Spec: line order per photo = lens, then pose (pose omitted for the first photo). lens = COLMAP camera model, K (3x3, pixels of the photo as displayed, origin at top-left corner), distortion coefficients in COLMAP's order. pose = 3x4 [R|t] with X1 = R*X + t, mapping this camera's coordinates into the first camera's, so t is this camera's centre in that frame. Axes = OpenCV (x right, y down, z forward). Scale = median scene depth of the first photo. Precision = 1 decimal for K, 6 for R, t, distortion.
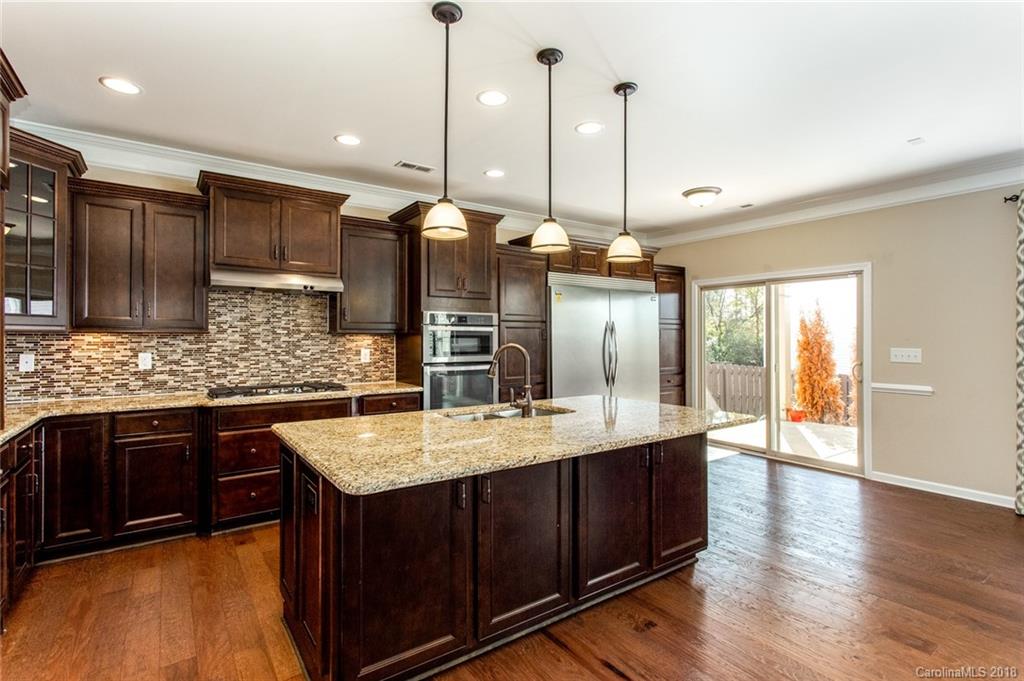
lens RADIAL K [[485.3, 0, 512.2], [0, 485.3, 334.0], [0, 0, 1]] dist [0.002390, 0.000477]
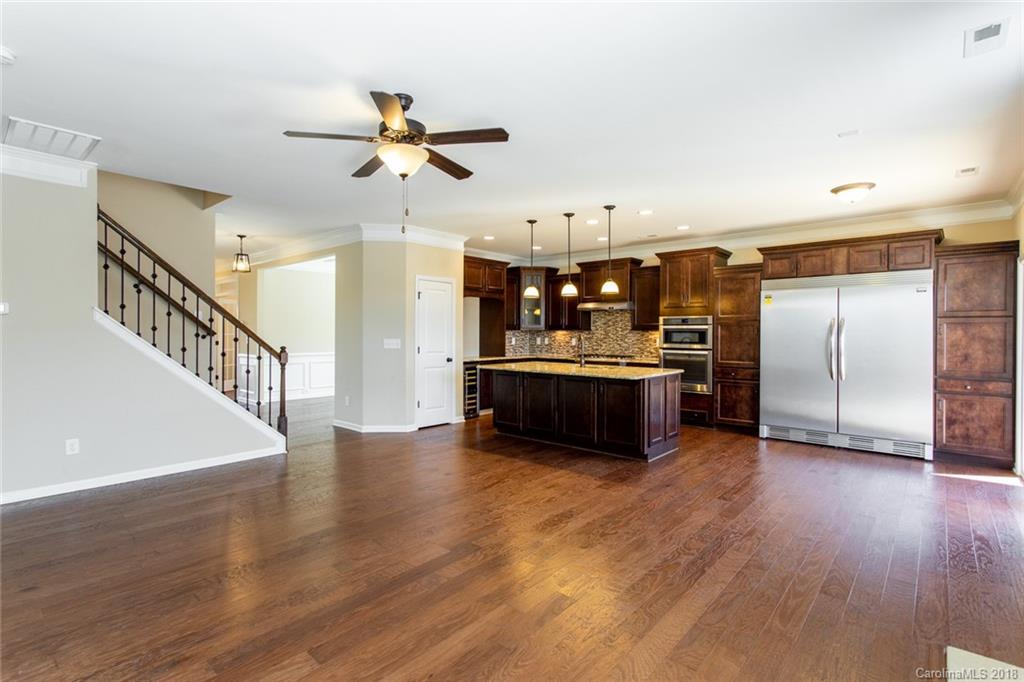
lens RADIAL K [[479.7, 0, 518.4], [0, 479.7, 333.3], [0, 0, 1]] dist [-0.000912, -0.000386]
pose [[0.250577, 0.003593, -0.968090, 1.434503], [0.004568, 0.999978, 0.004894, -0.000213], [0.968086, -0.005649, 0.250555, 0.106745]]
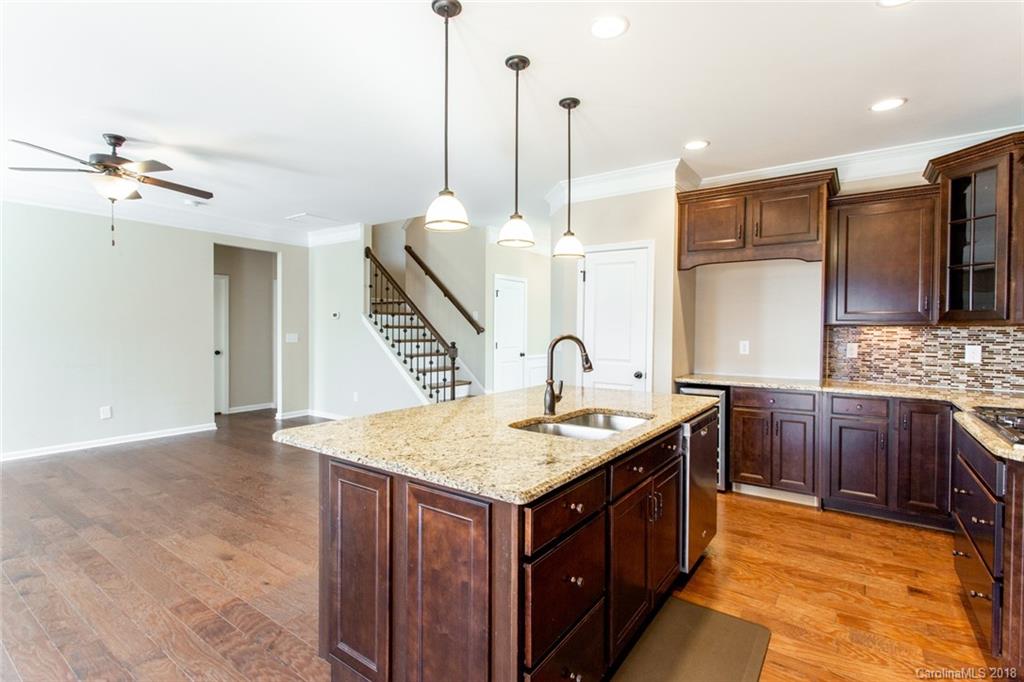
lens RADIAL K [[488.4, 0, 509.2], [0, 488.4, 335.0], [0, 0, 1]] dist [0.002440, 0.000853]
pose [[-0.942774, -0.001579, -0.333429, 0.272421], [-0.003564, 0.999979, 0.005342, 0.010915], [0.333414, 0.006224, -0.942760, 1.257321]]
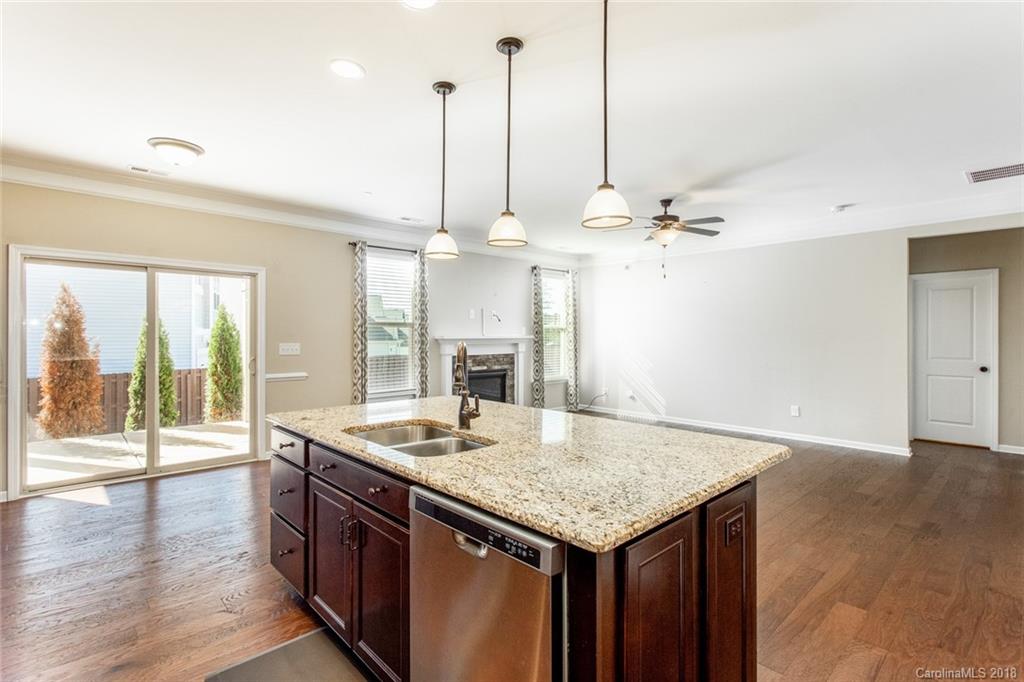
lens RADIAL K [[488.4, 0, 509.2], [0, 488.4, 335.0], [0, 0, 1]] dist [0.002440, 0.000853]
pose [[-0.141277, 0.001976, 0.989968, -0.564507], [-0.009780, 0.999946, -0.003392, 0.008175], [-0.989922, -0.010161, -0.141250, 0.716801]]
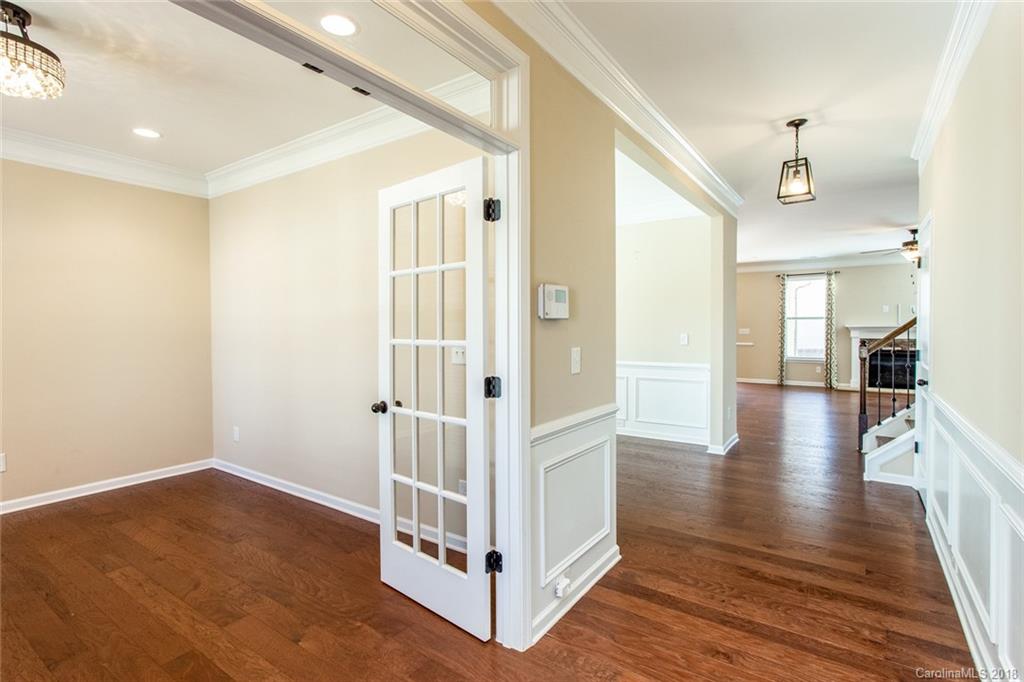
lens RADIAL K [[502.5, 0, 512.0], [0, 502.5, 341.0], [0, 0, 1]] dist [-0.001161, 0.000282]
pose [[0.935543, -0.014370, 0.352920, -1.461597], [0.000362, 0.999211, 0.039724, -0.014045], [-0.353212, -0.037036, 0.934810, -1.177092]]
